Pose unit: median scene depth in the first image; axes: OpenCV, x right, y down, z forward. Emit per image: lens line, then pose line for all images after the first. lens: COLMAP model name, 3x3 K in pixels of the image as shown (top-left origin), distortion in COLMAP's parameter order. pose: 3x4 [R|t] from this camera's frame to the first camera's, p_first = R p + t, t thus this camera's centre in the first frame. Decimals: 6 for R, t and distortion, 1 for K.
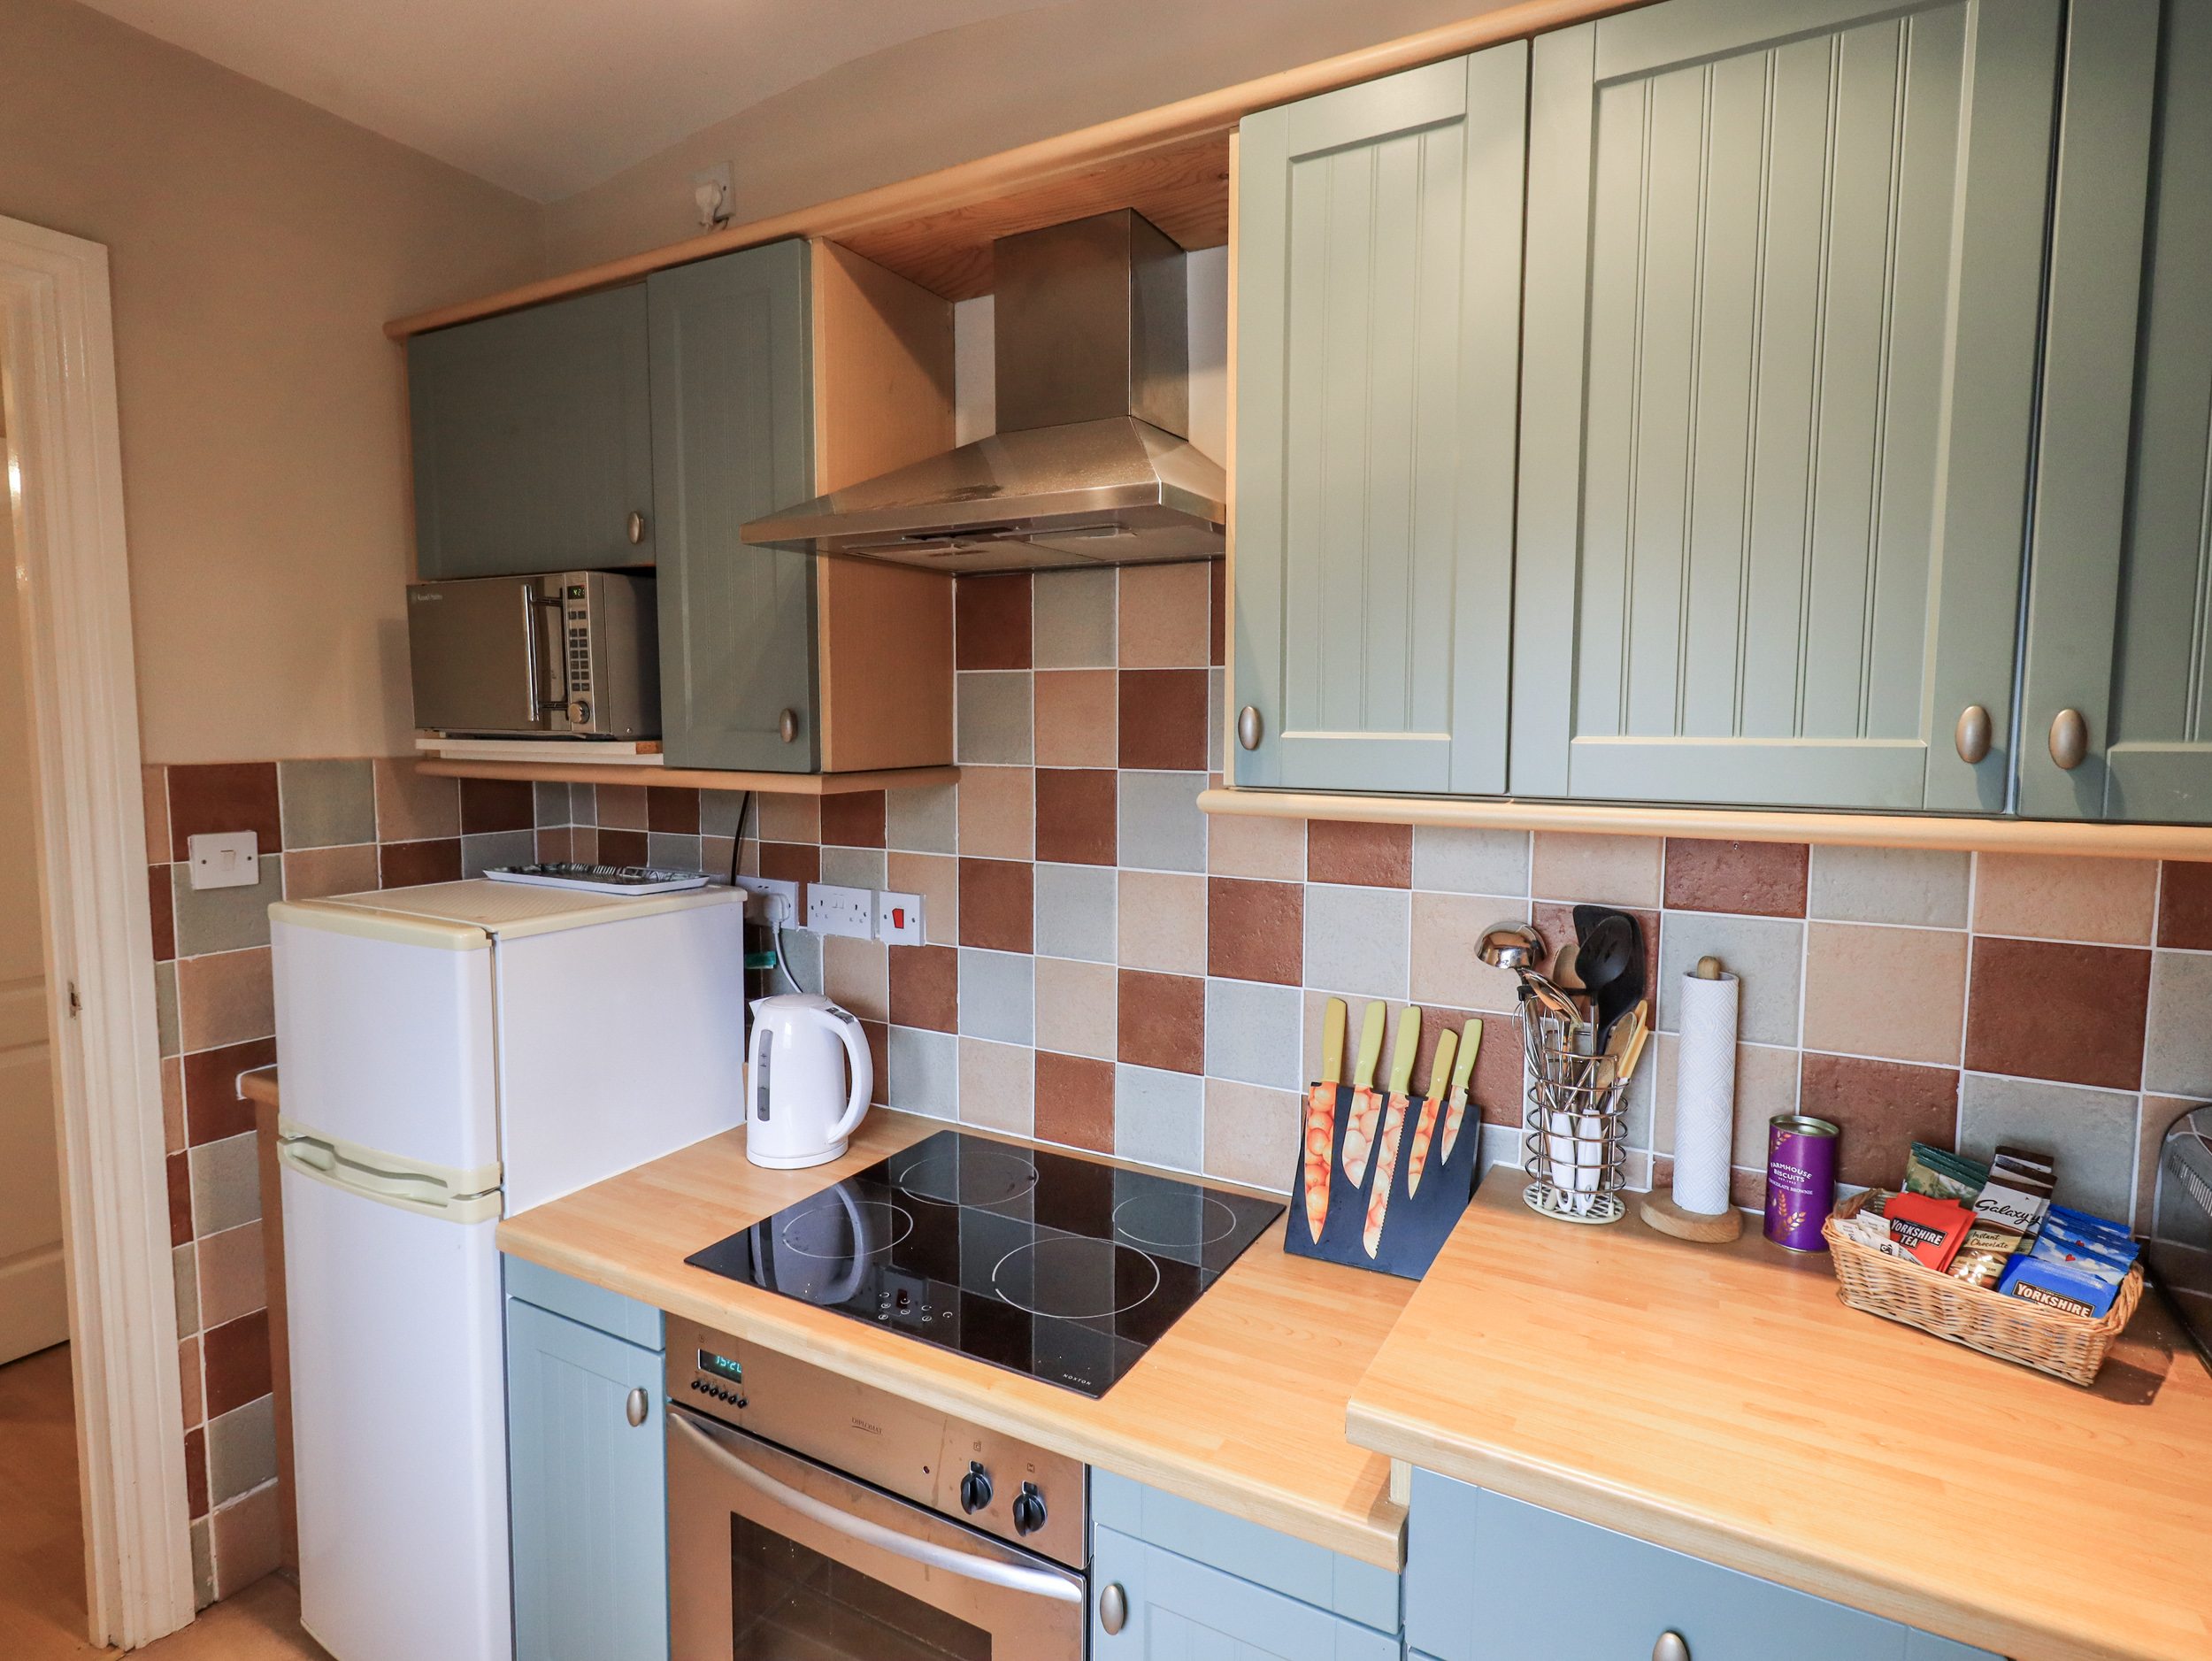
lens RADIAL K [[1146.4, 0, 1122.1], [0, 1146.4, 815.0], [0, 0, 1]] dist [0.004202, -0.001276]
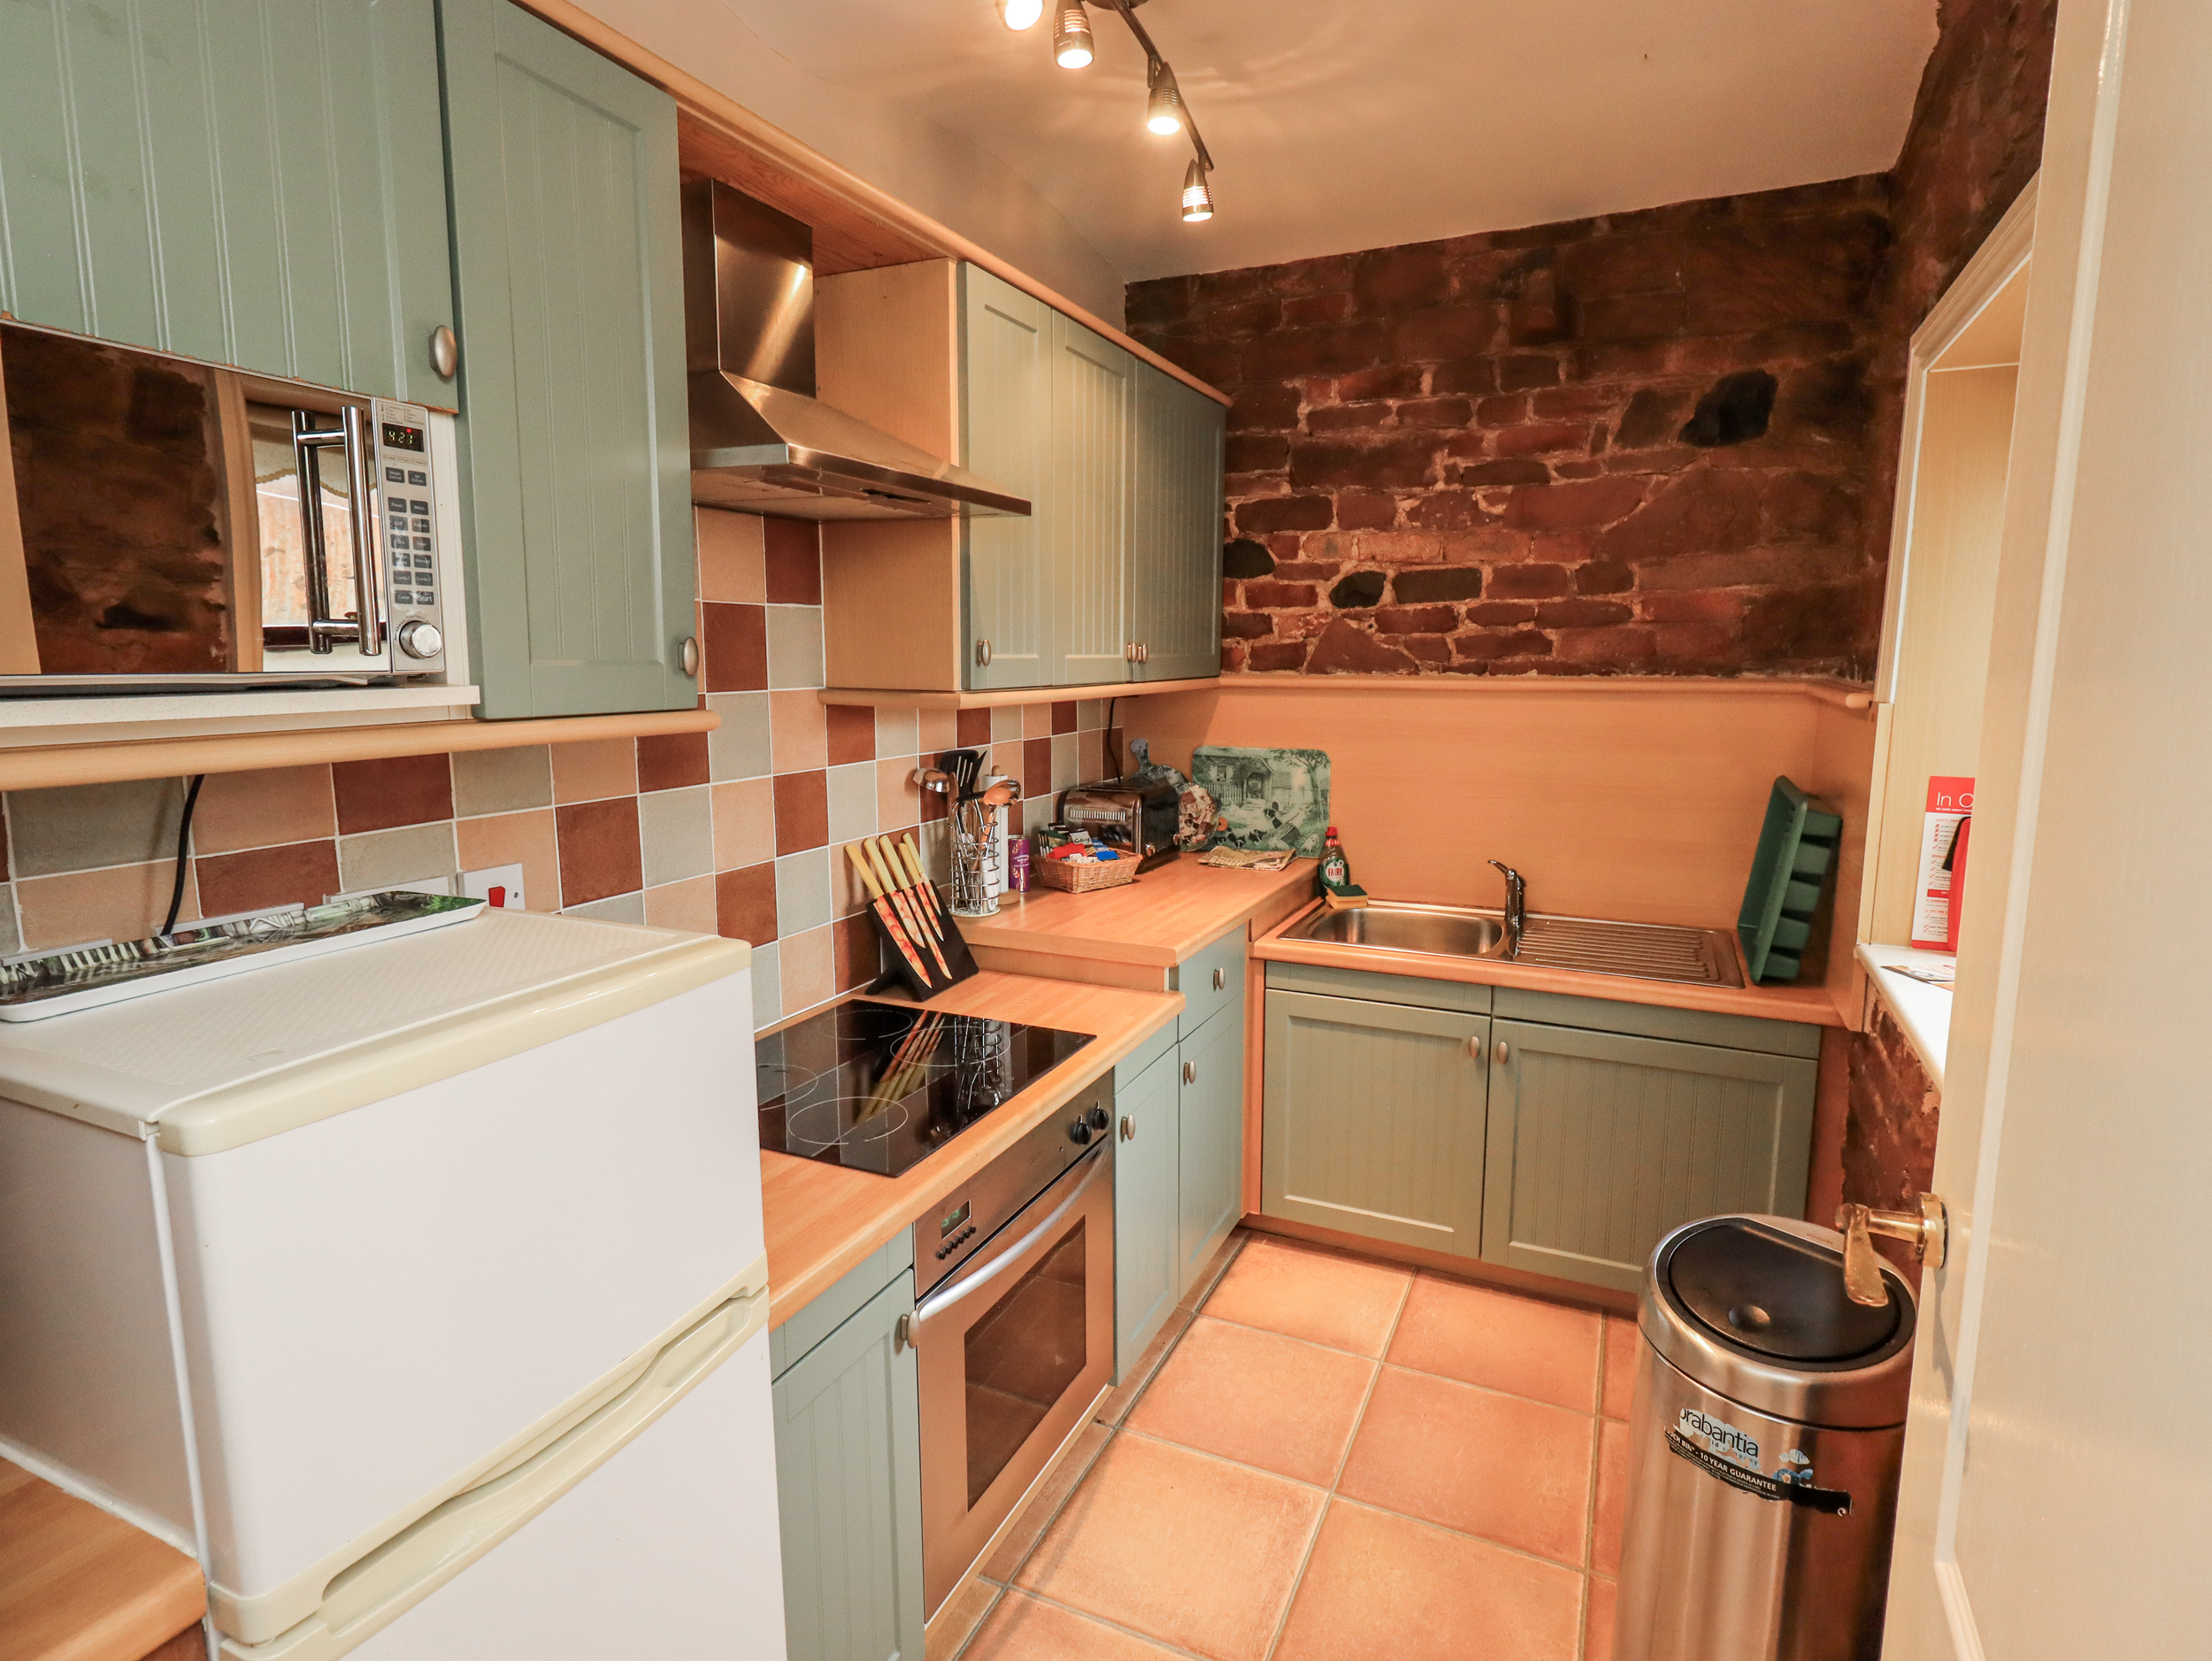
lens RADIAL K [[1146.4, 0, 1122.1], [0, 1146.4, 815.0], [0, 0, 1]] dist [0.004202, -0.001276]
pose [[-0.073289, -0.148735, 0.986158, -1.271159], [0.077562, 0.984972, 0.154320, -0.071903], [-0.994290, 0.087798, -0.060652, 0.770824]]
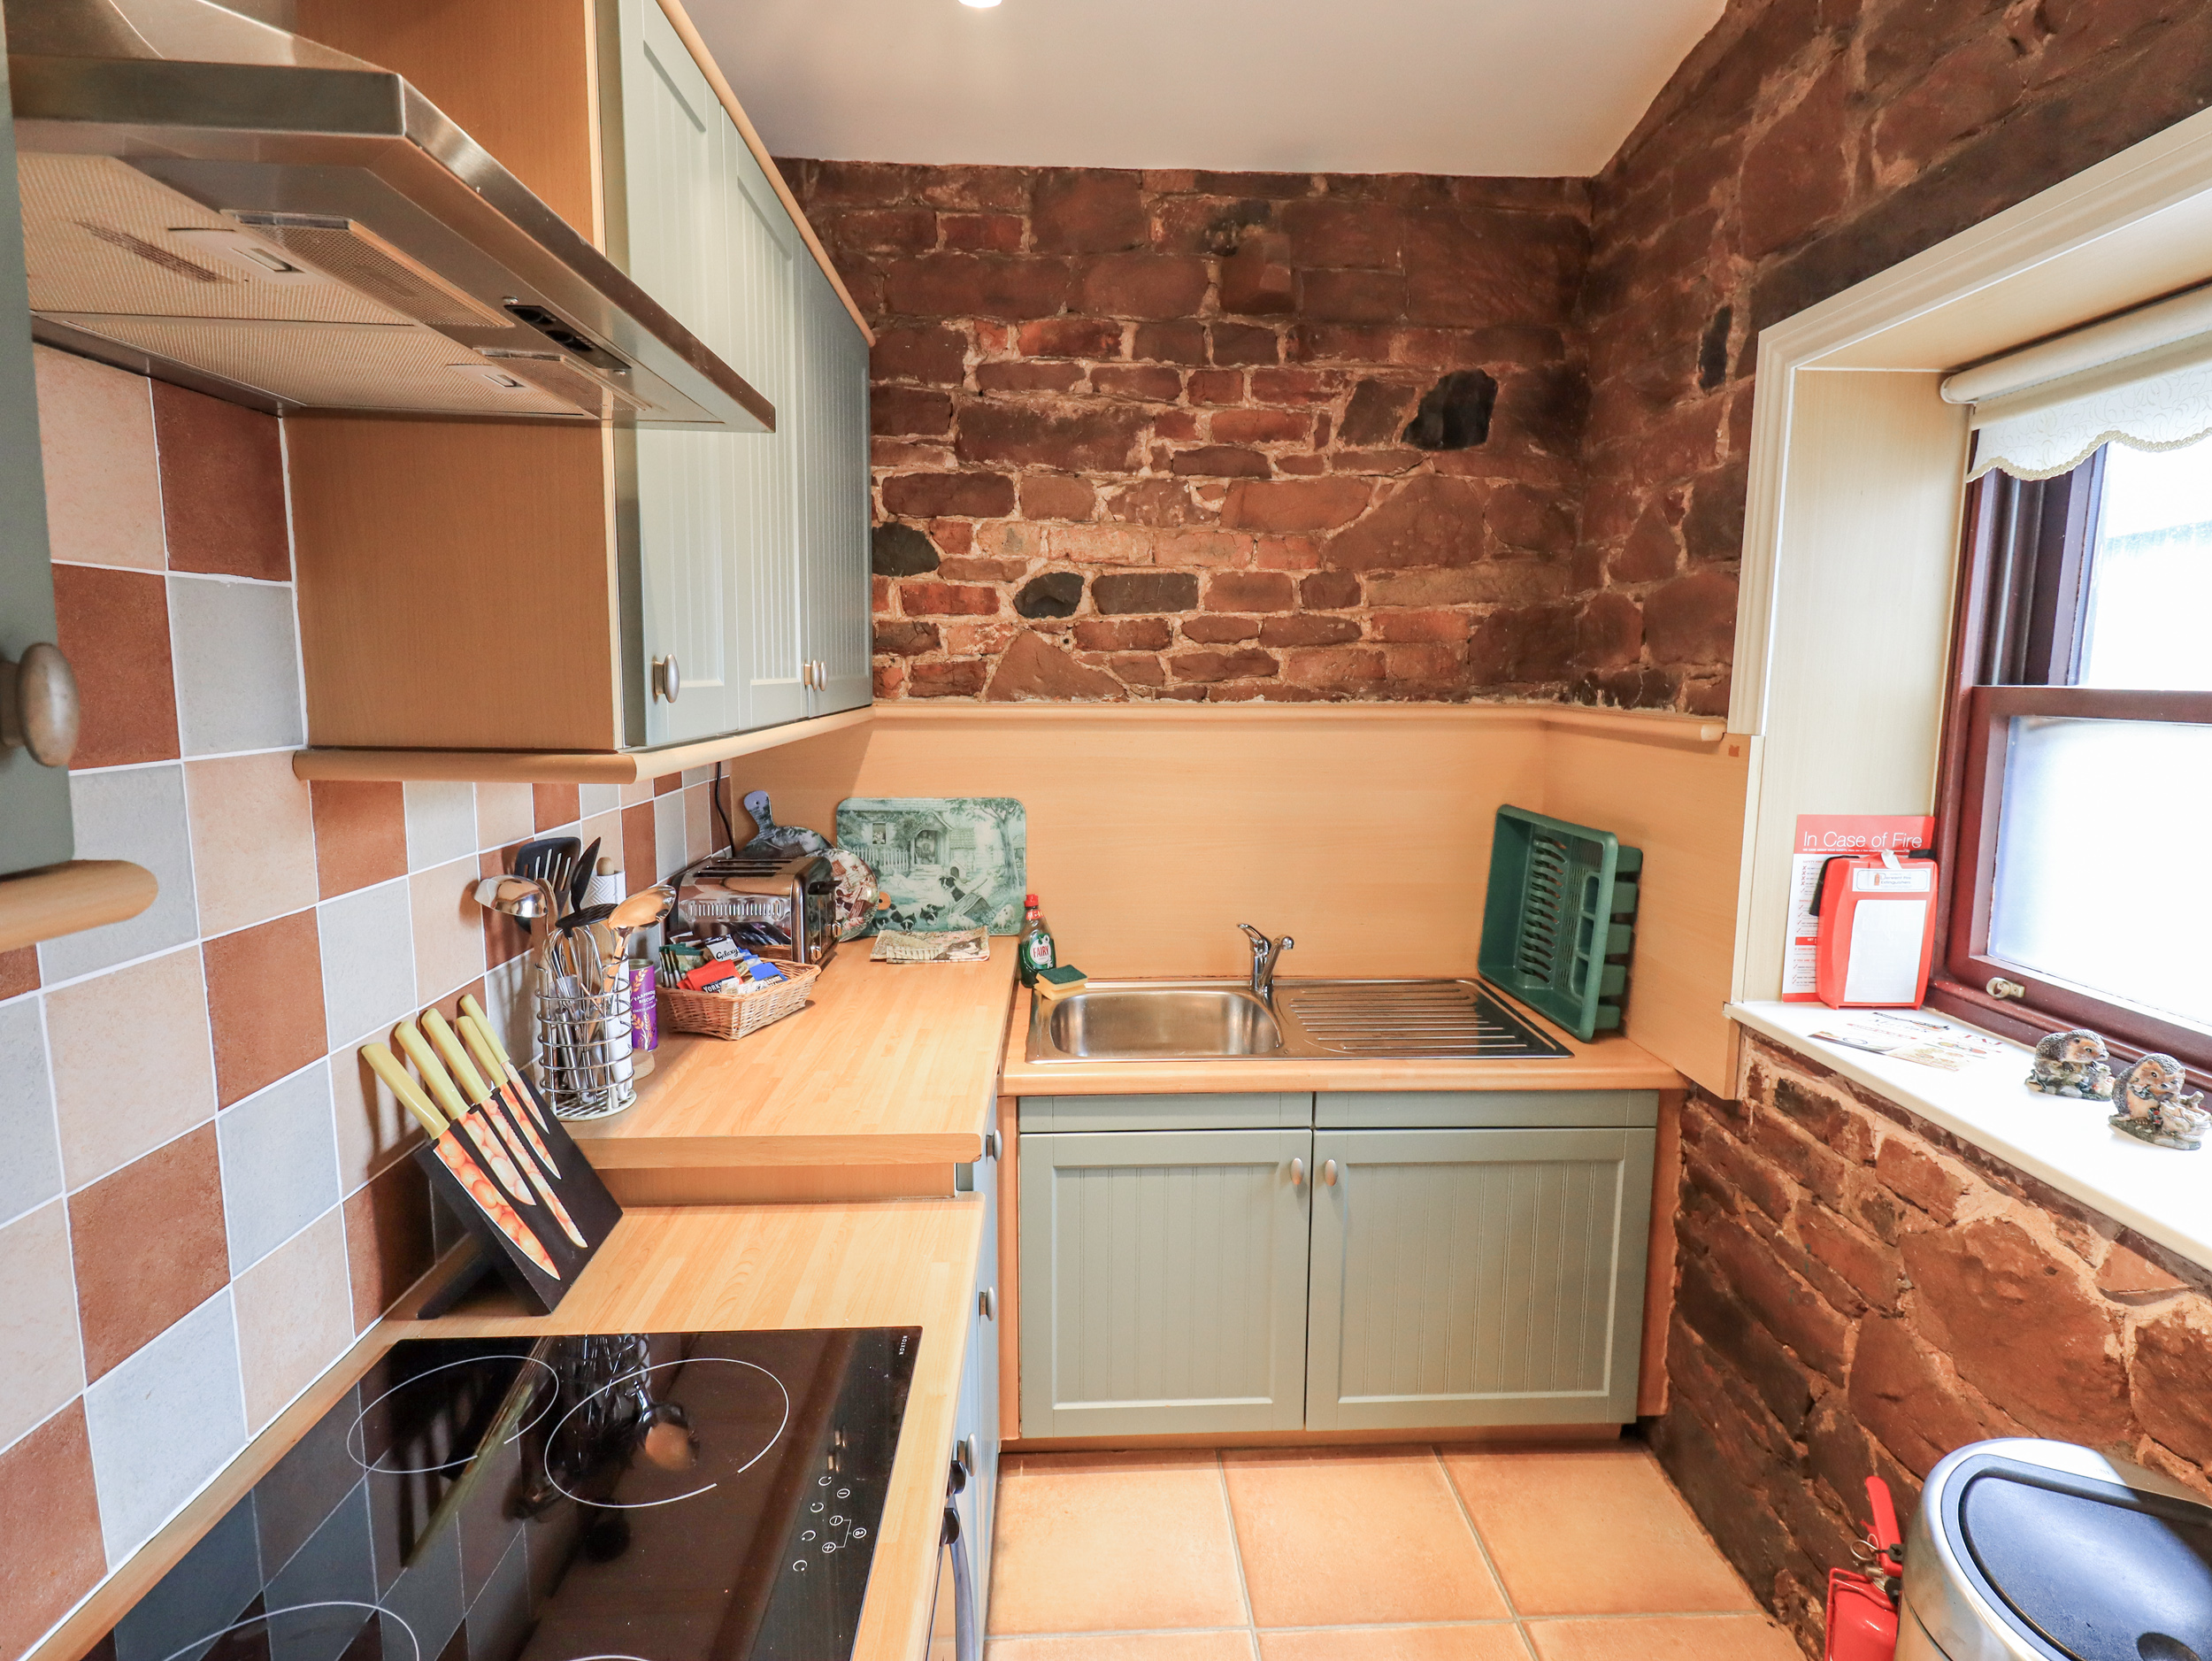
lens RADIAL K [[1146.4, 0, 1122.1], [0, 1146.4, 815.0], [0, 0, 1]] dist [0.004202, -0.001276]
pose [[-0.522255, -0.118488, 0.844518, -0.697809], [0.057631, 0.983133, 0.173575, -0.089196], [-0.850840, 0.139320, -0.506618, 0.971163]]
